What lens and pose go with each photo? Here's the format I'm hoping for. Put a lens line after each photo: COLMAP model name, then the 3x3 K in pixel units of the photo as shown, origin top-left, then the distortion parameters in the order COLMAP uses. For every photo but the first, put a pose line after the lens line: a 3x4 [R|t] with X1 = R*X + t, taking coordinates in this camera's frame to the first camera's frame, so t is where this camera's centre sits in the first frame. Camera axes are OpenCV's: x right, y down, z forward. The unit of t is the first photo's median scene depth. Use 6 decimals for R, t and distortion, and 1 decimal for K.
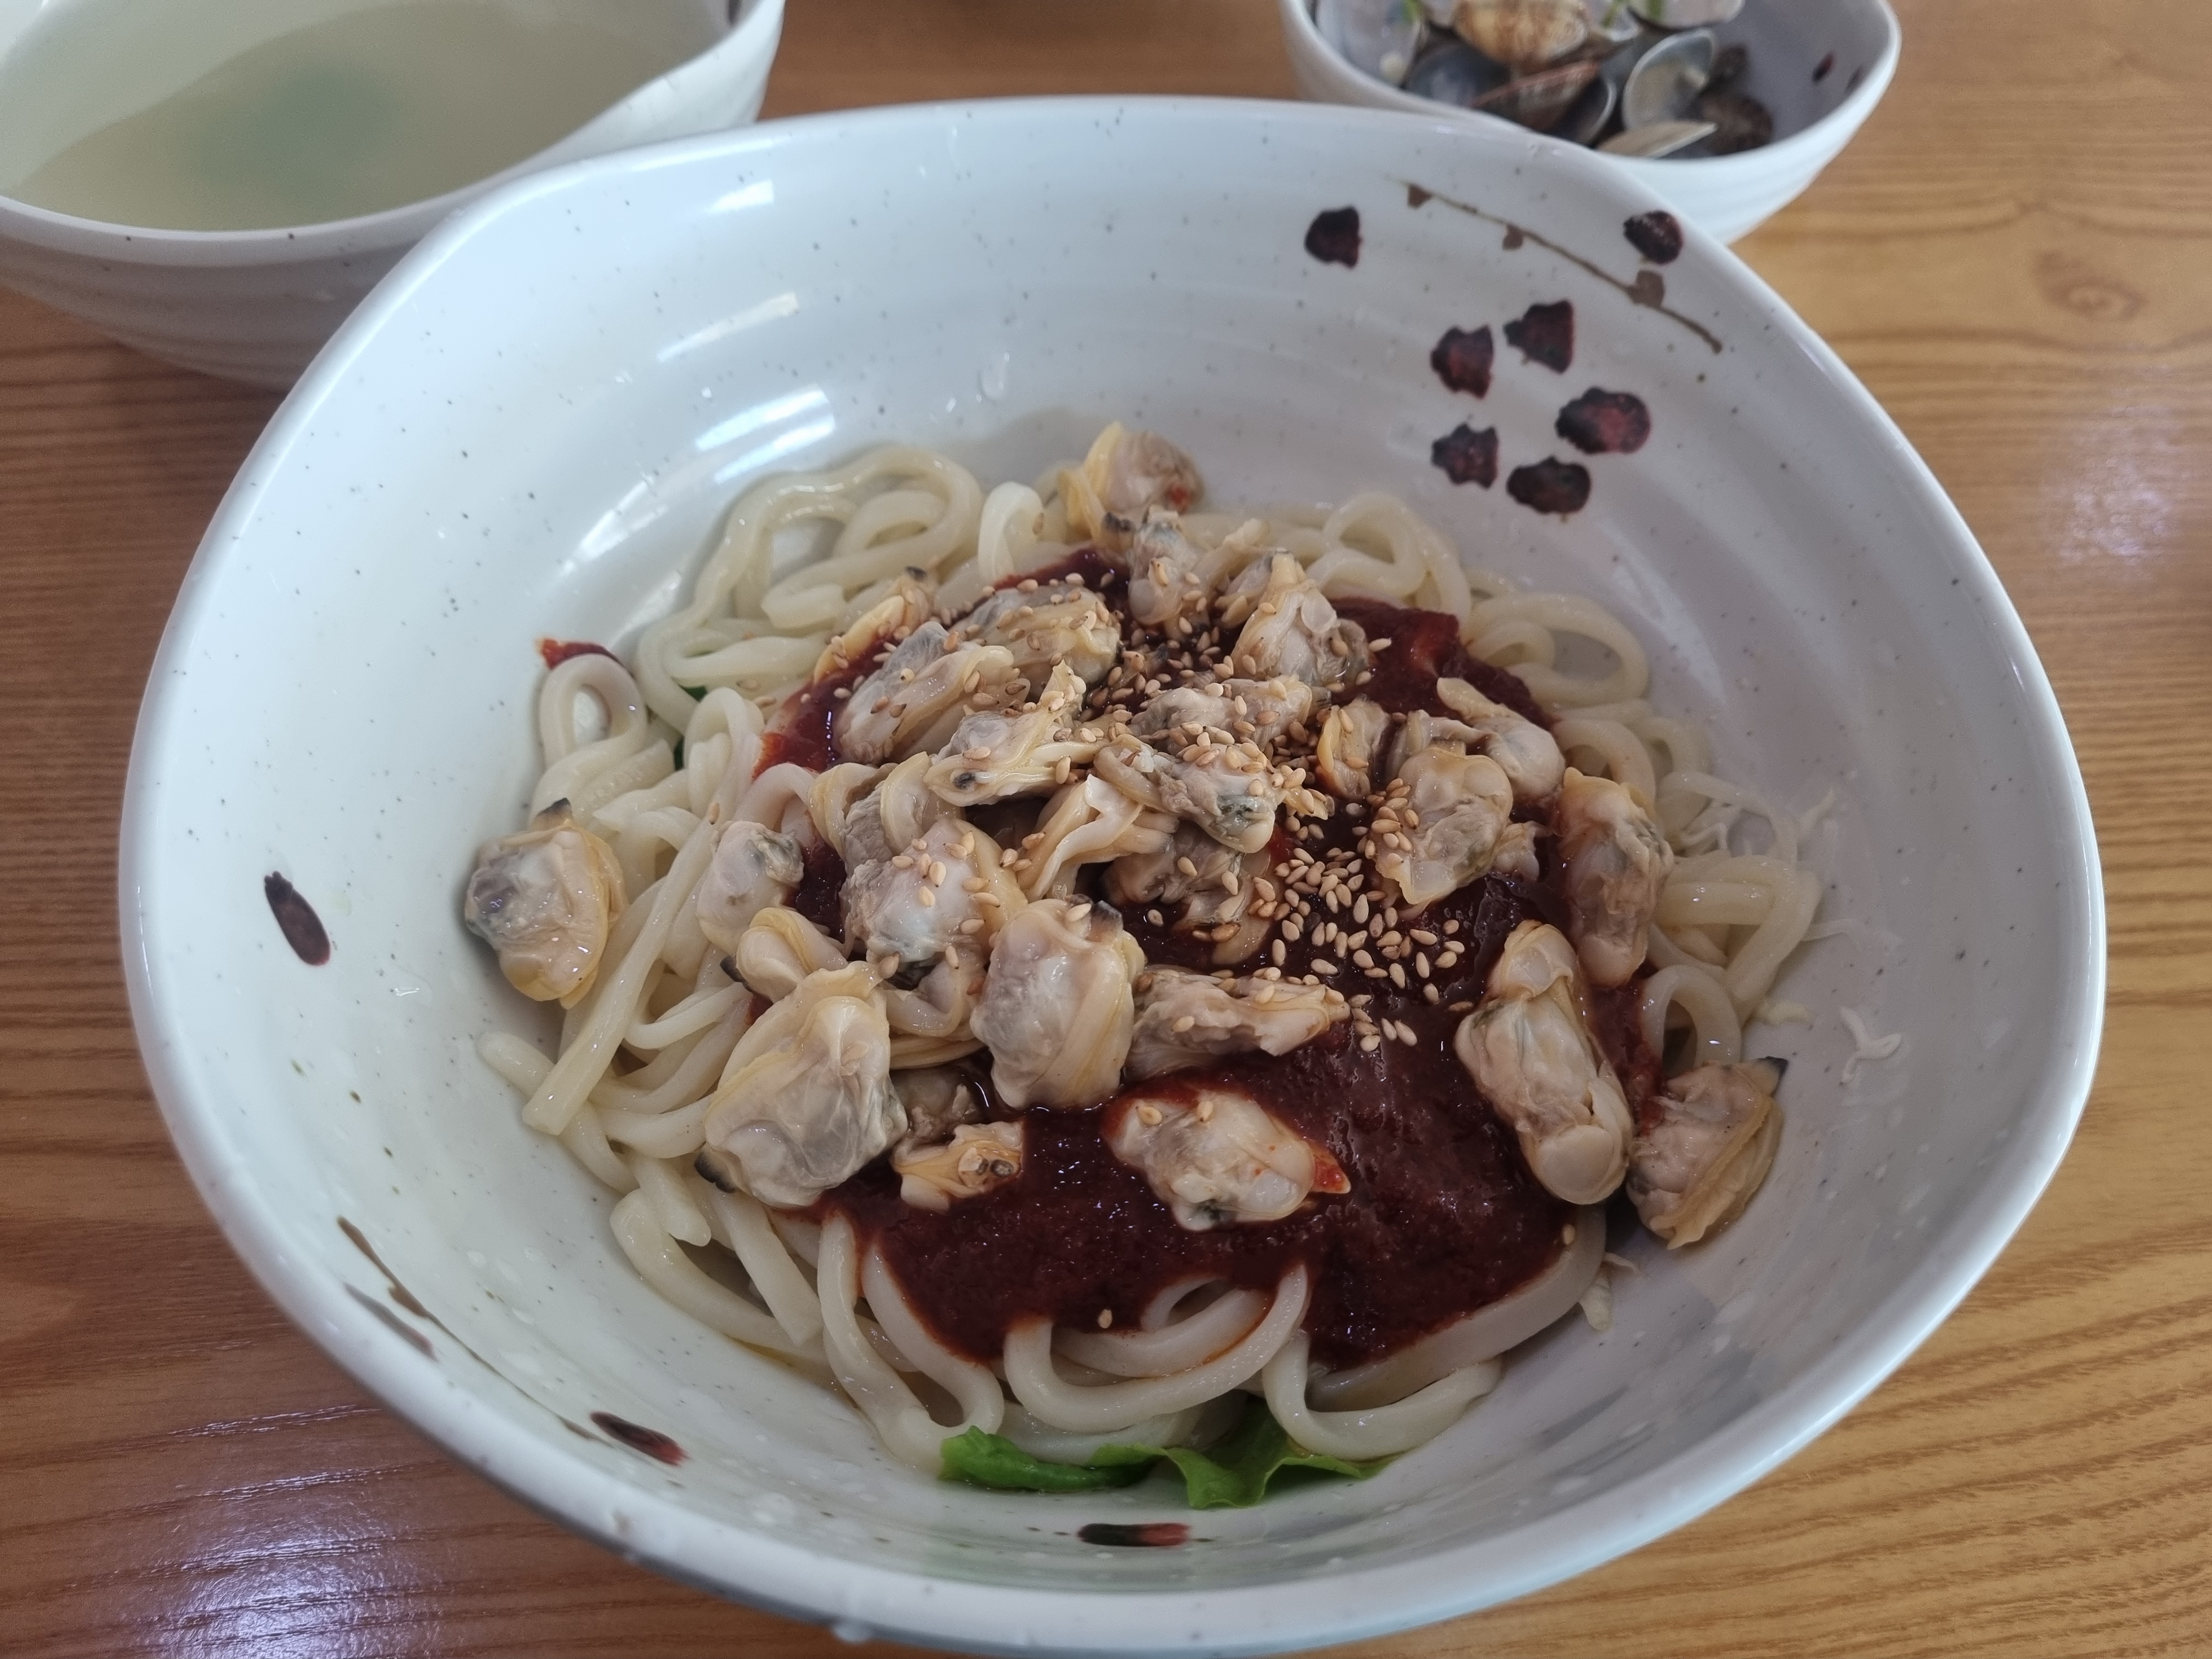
lens RADIAL K [[1672.7, 0, 1117.6], [0, 1672.7, 741.9], [0, 0, 1]] dist [-0.001114, -0.003125]
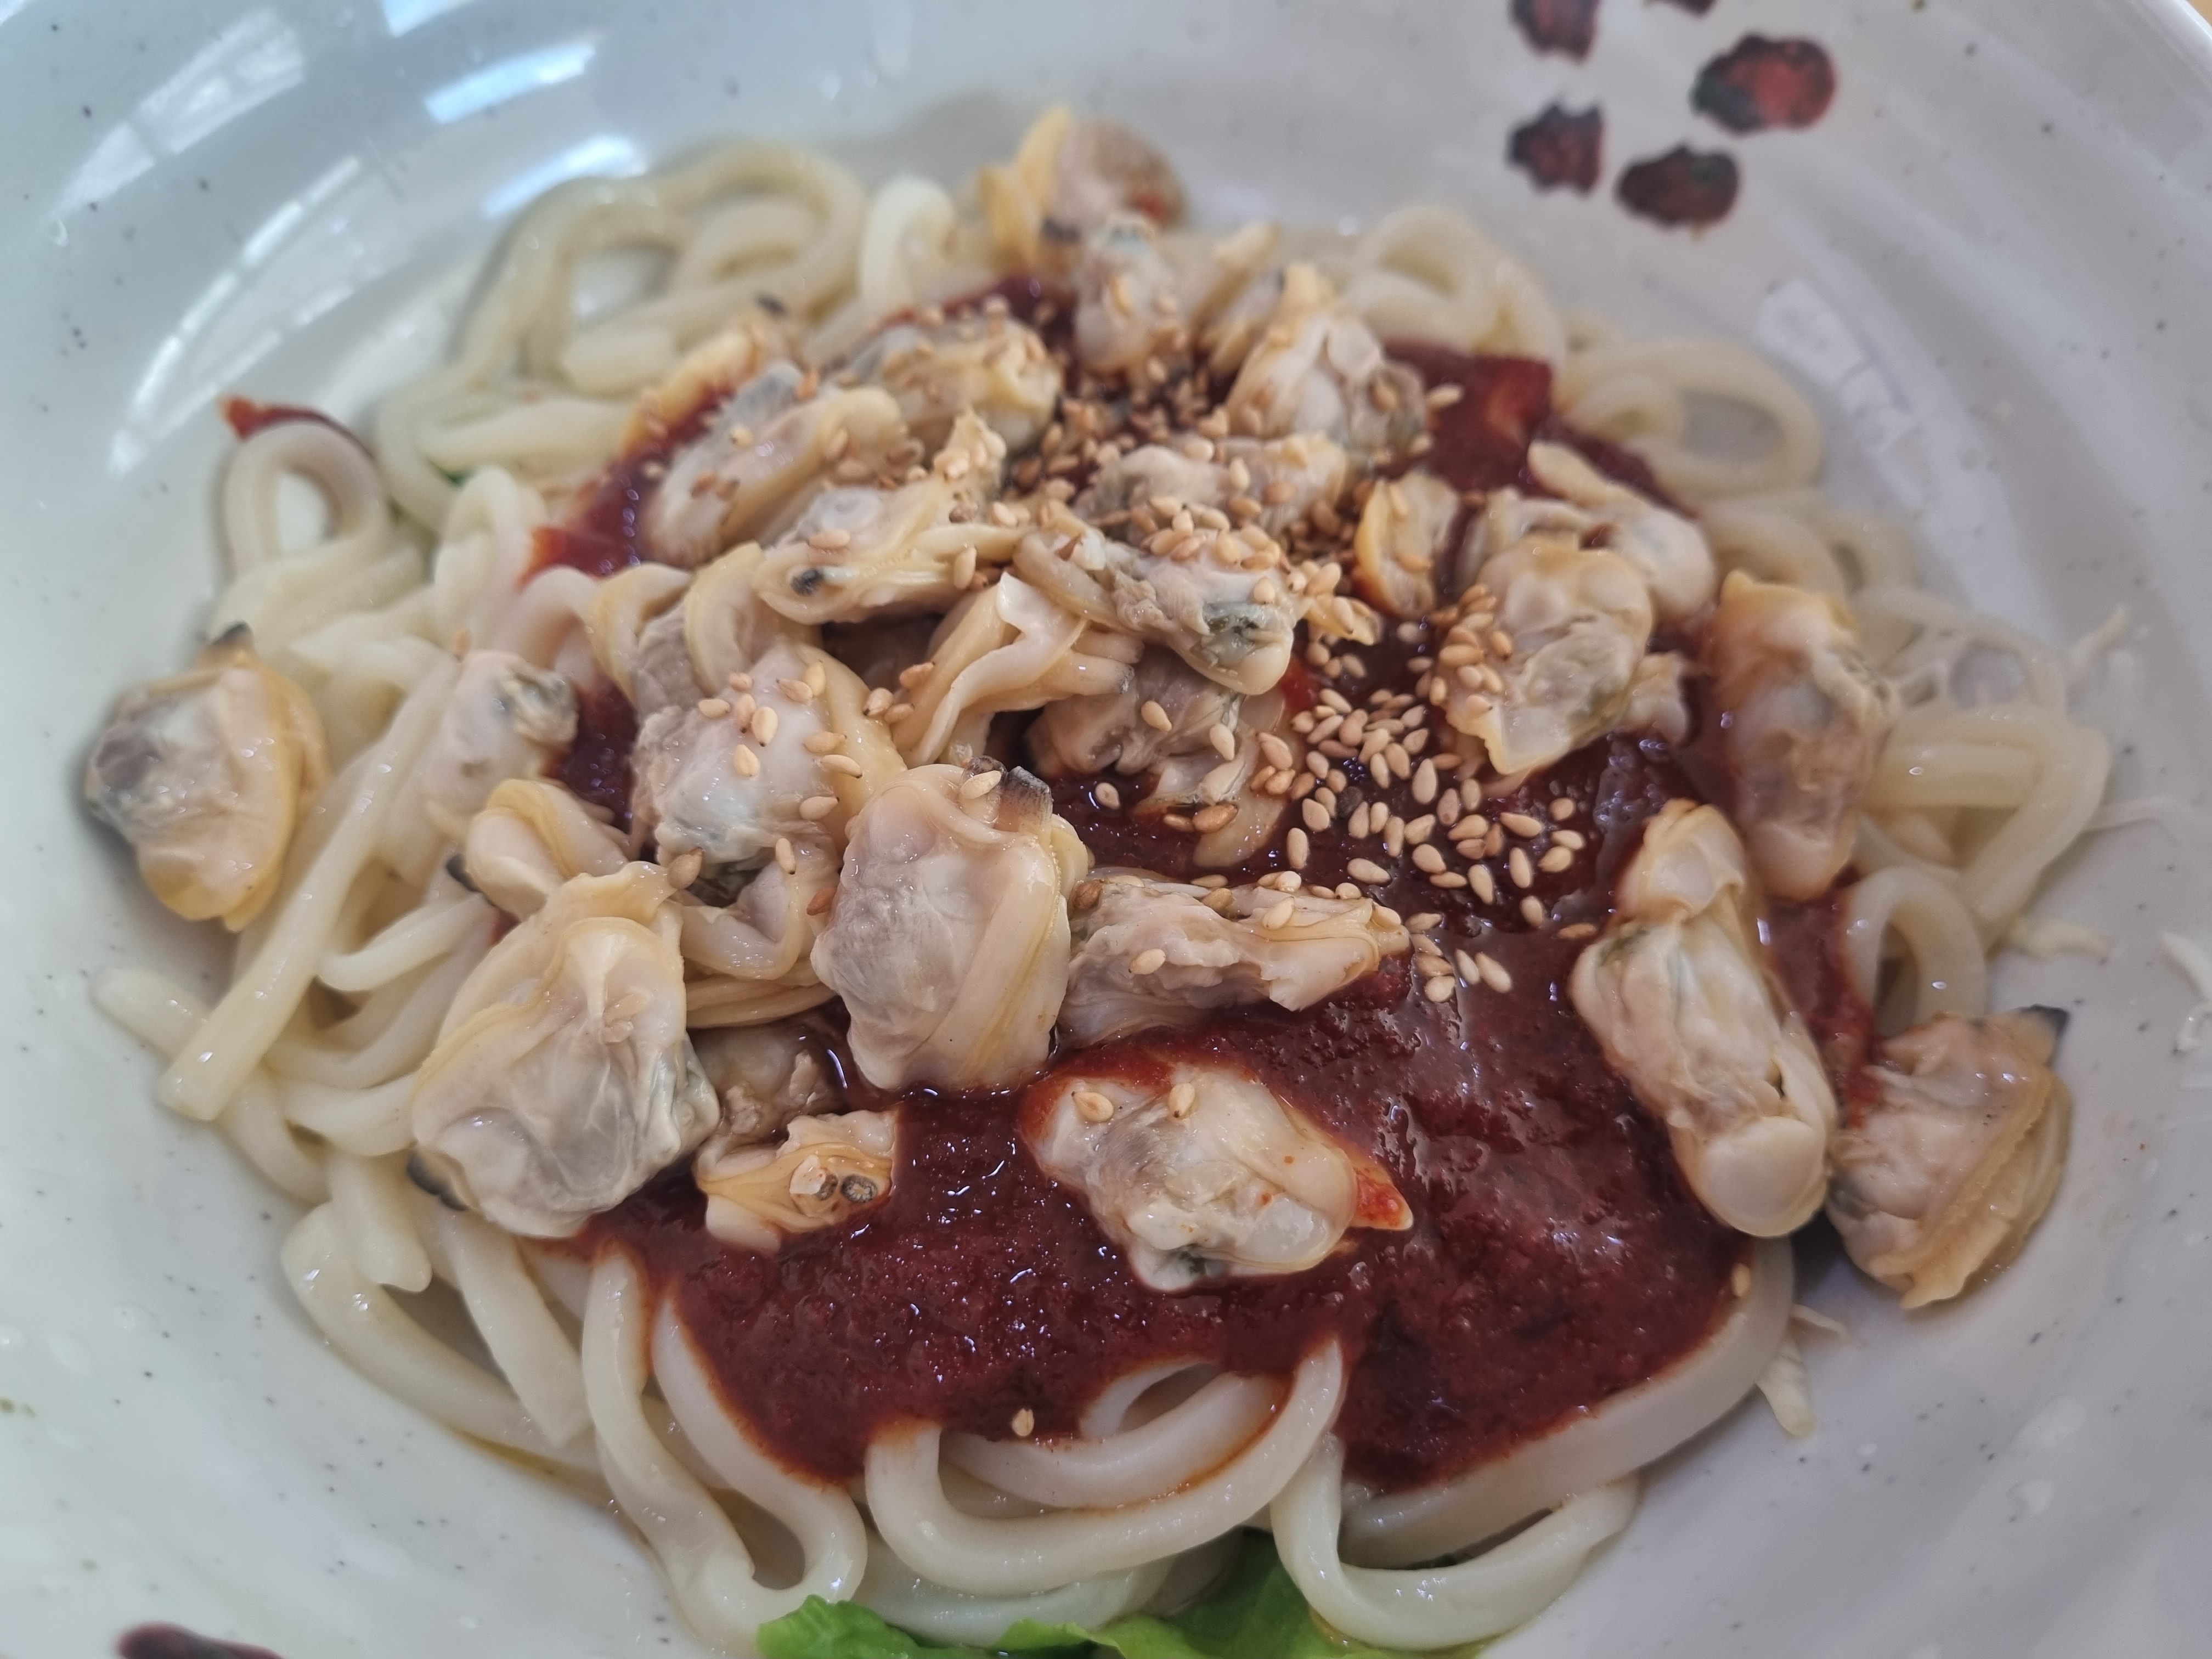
lens RADIAL K [[1672.7, 0, 1117.6], [0, 1672.7, 741.9], [0, 0, 1]] dist [-0.001114, -0.003125]
pose [[0.999958, 0.000795, 0.009158, 0.020687], [-0.001354, 0.998122, 0.061237, 0.044877], [-0.009092, -0.061247, 0.998081, 0.353965]]
